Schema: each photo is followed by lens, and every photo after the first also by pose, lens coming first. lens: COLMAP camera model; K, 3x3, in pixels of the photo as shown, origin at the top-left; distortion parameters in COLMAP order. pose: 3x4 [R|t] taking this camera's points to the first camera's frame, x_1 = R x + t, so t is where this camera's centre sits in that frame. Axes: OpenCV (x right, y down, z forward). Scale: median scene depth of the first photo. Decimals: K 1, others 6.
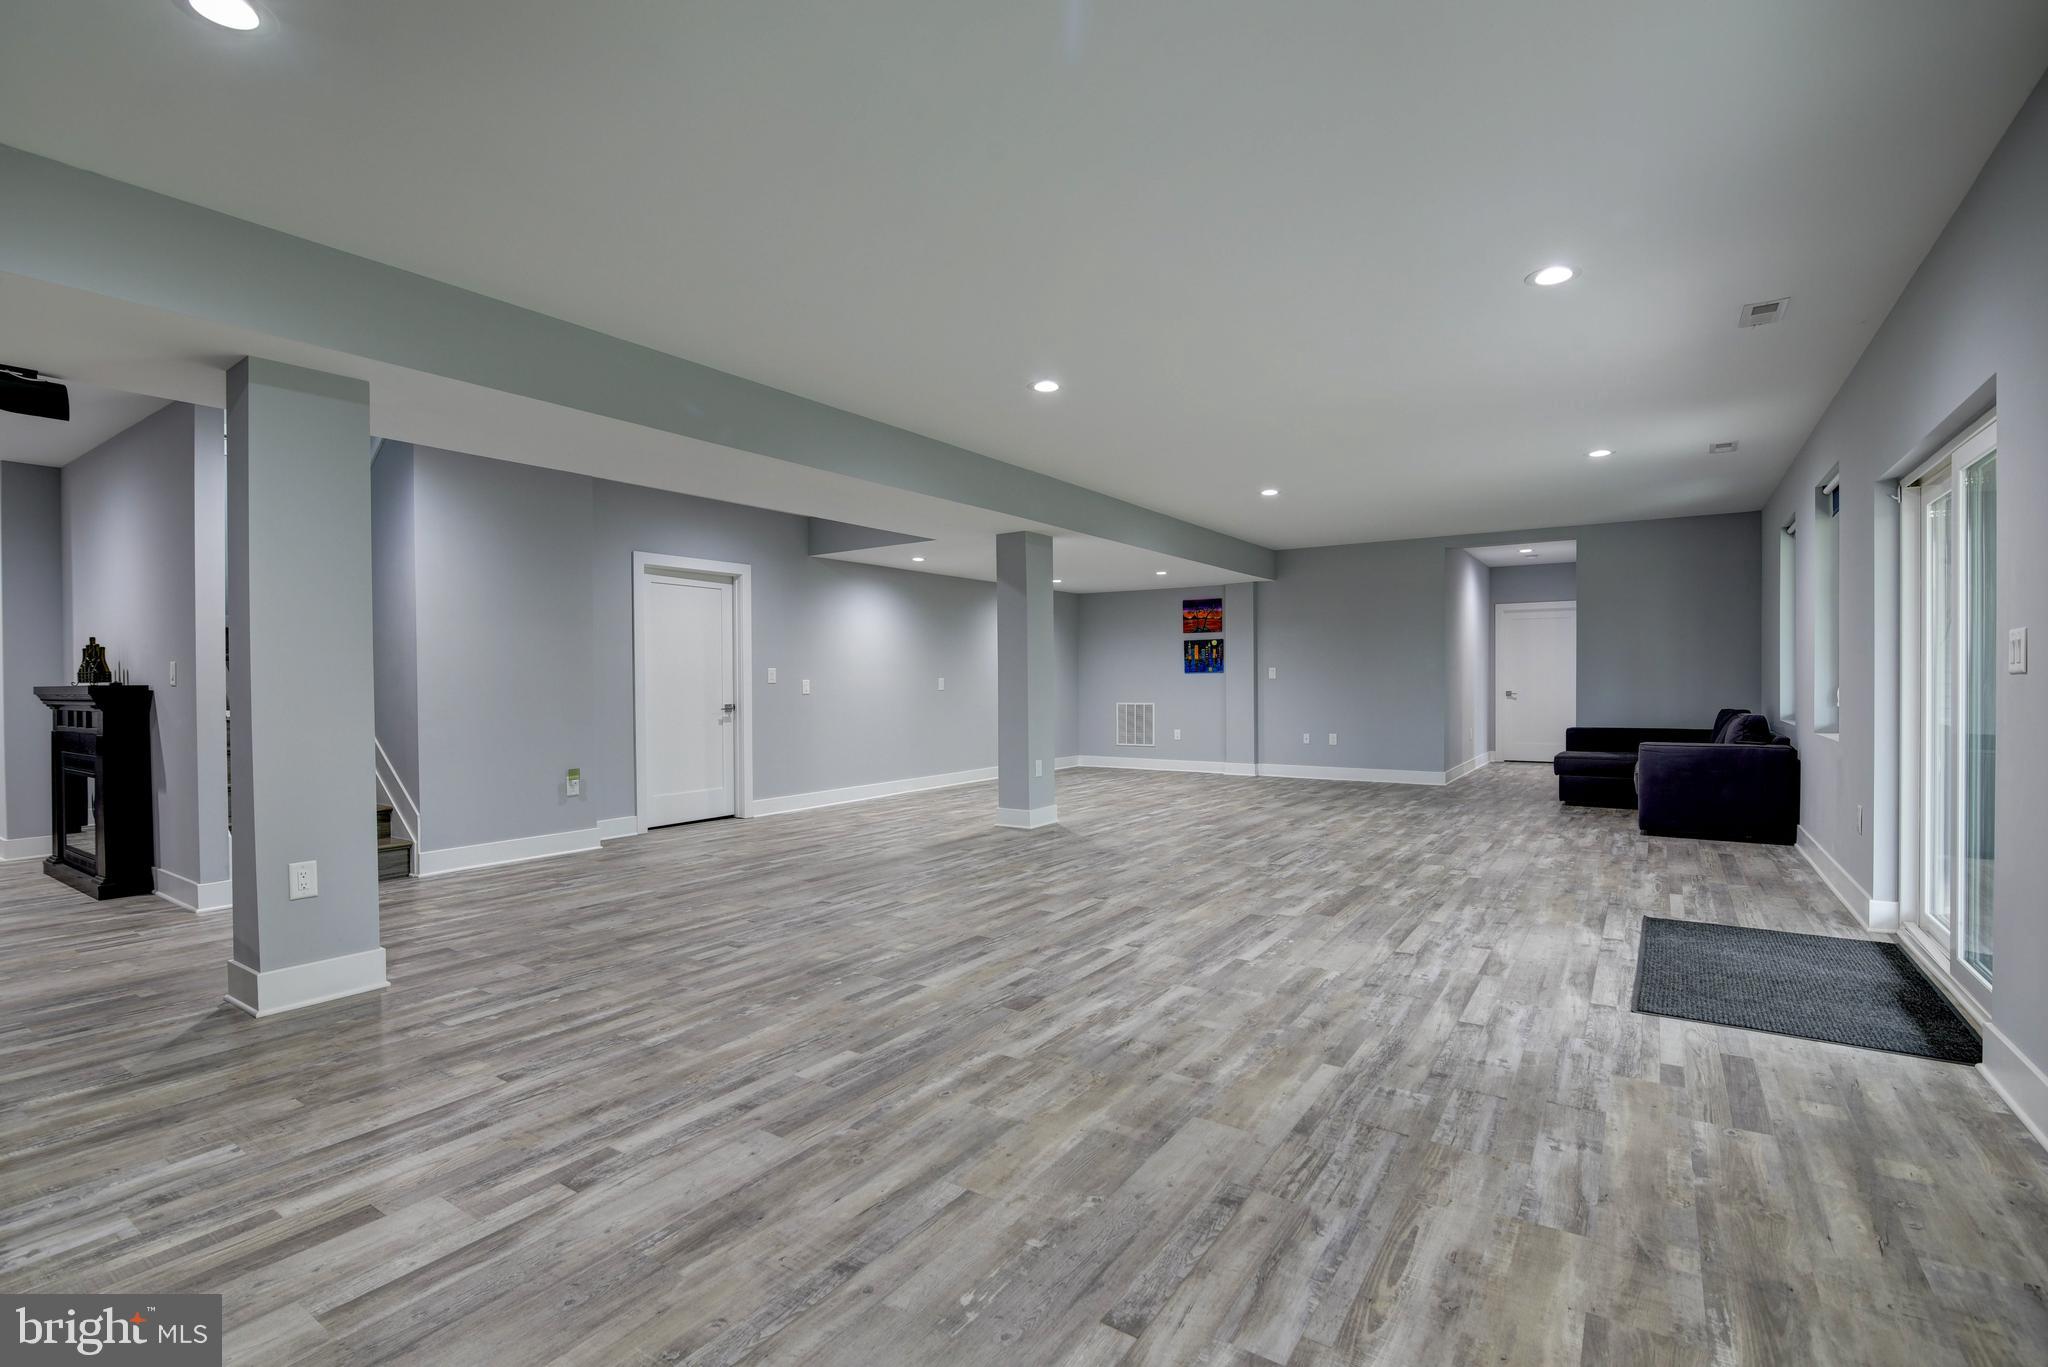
lens RADIAL K [[933.2, 0, 993.7], [0, 933.2, 666.2], [0, 0, 1]] dist [-0.021224, 0.002109]
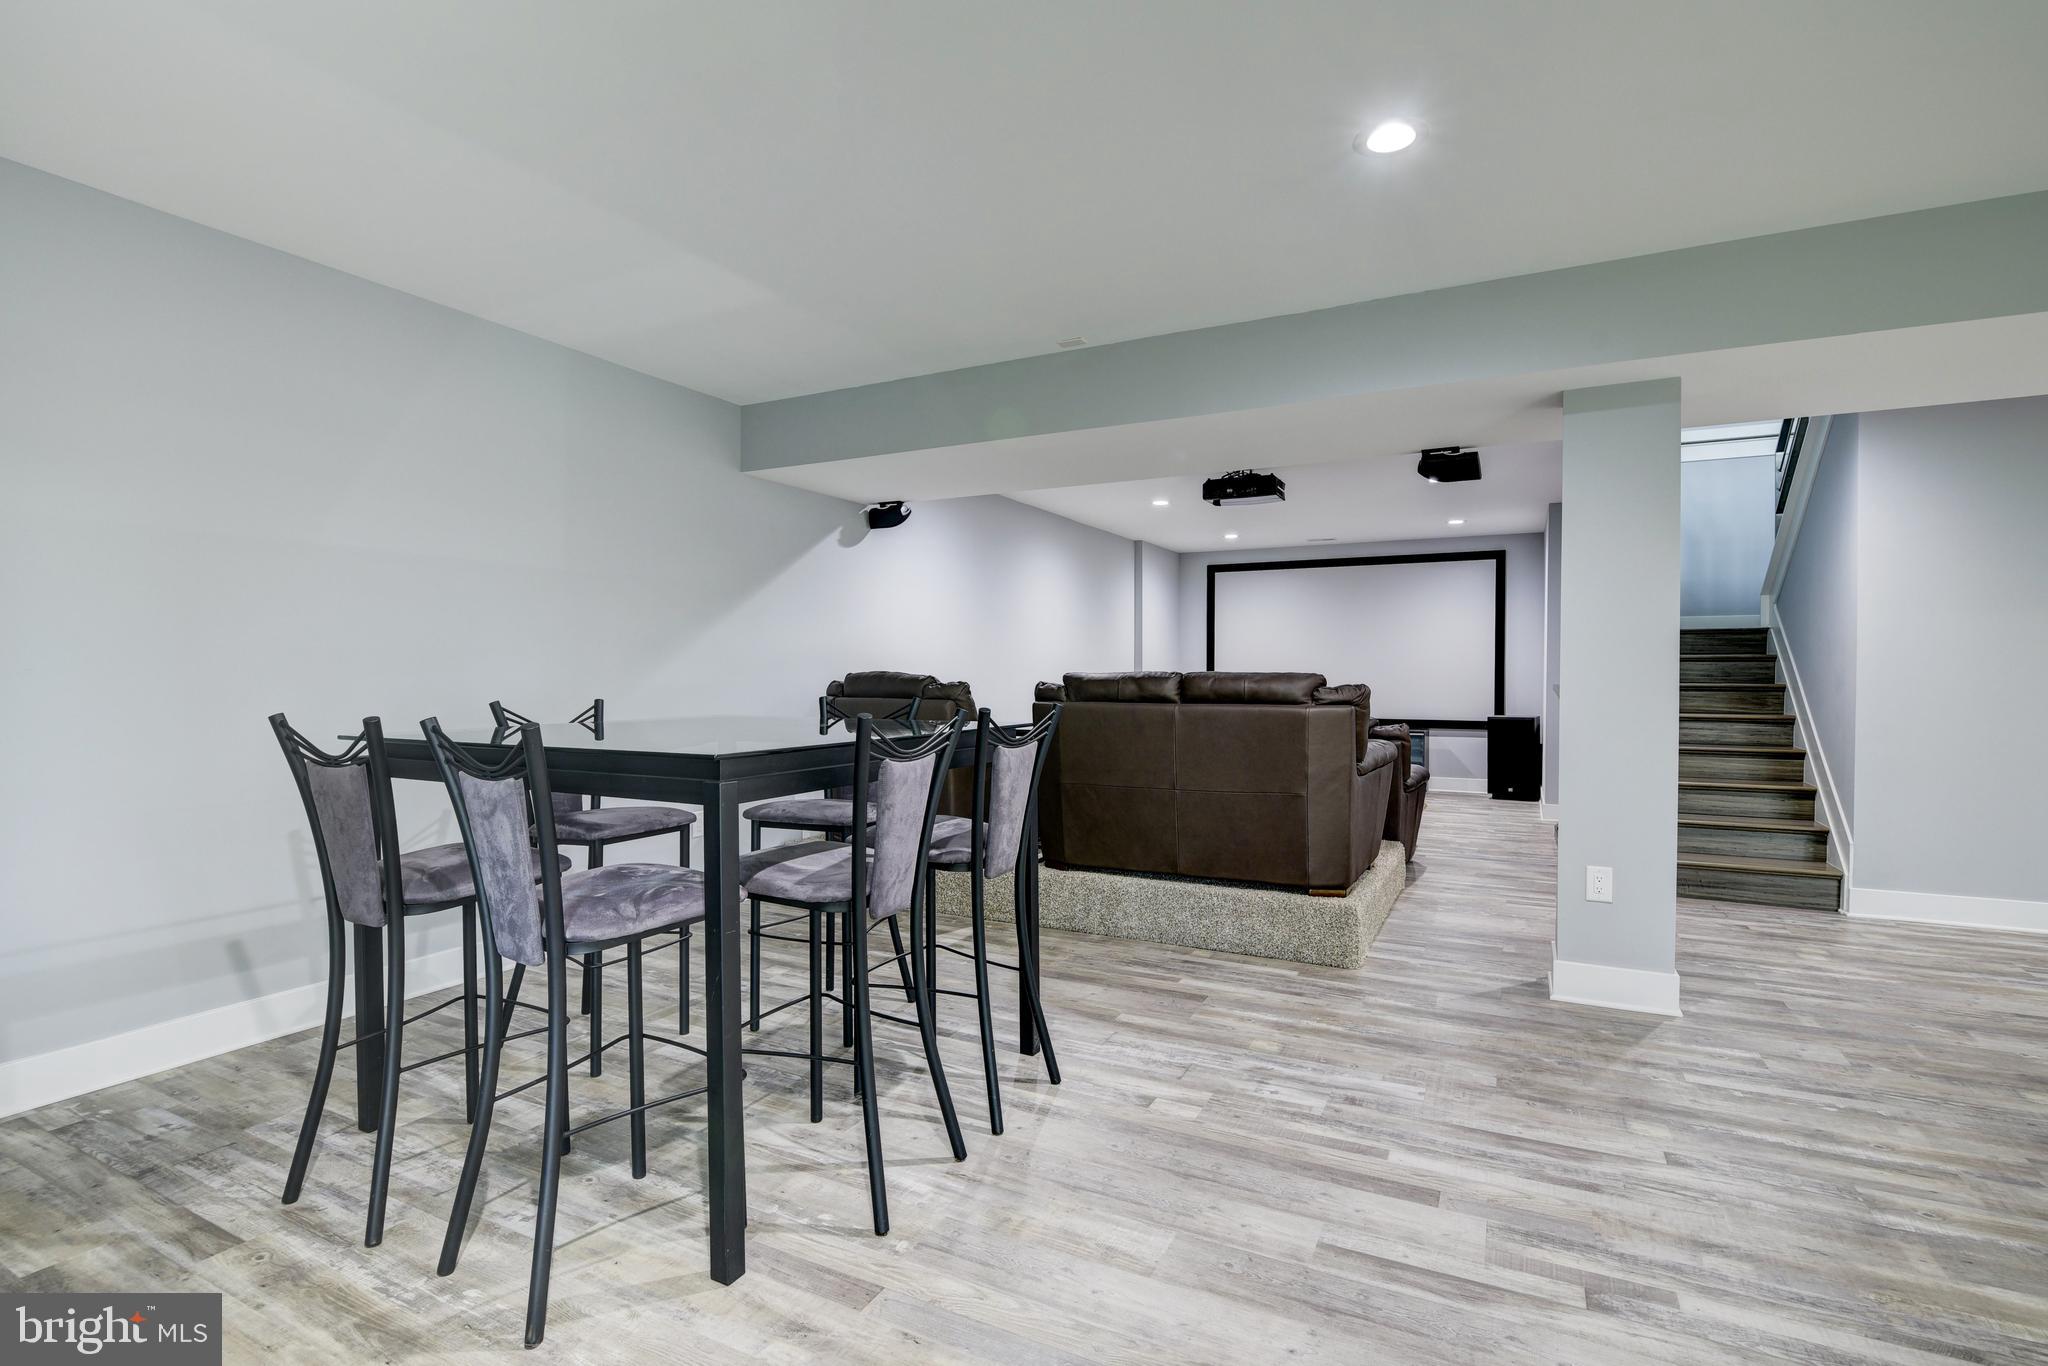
lens RADIAL K [[933.2, 0, 1024.0], [0, 933.2, 671.6], [0, 0, 1]] dist [-0.021224, 0.002109]
pose [[0.147622, 0.003947, -0.989036, 0.219912], [0.010457, 0.999930, 0.005551, -0.022921], [0.988989, -0.011162, 0.147570, 0.255505]]
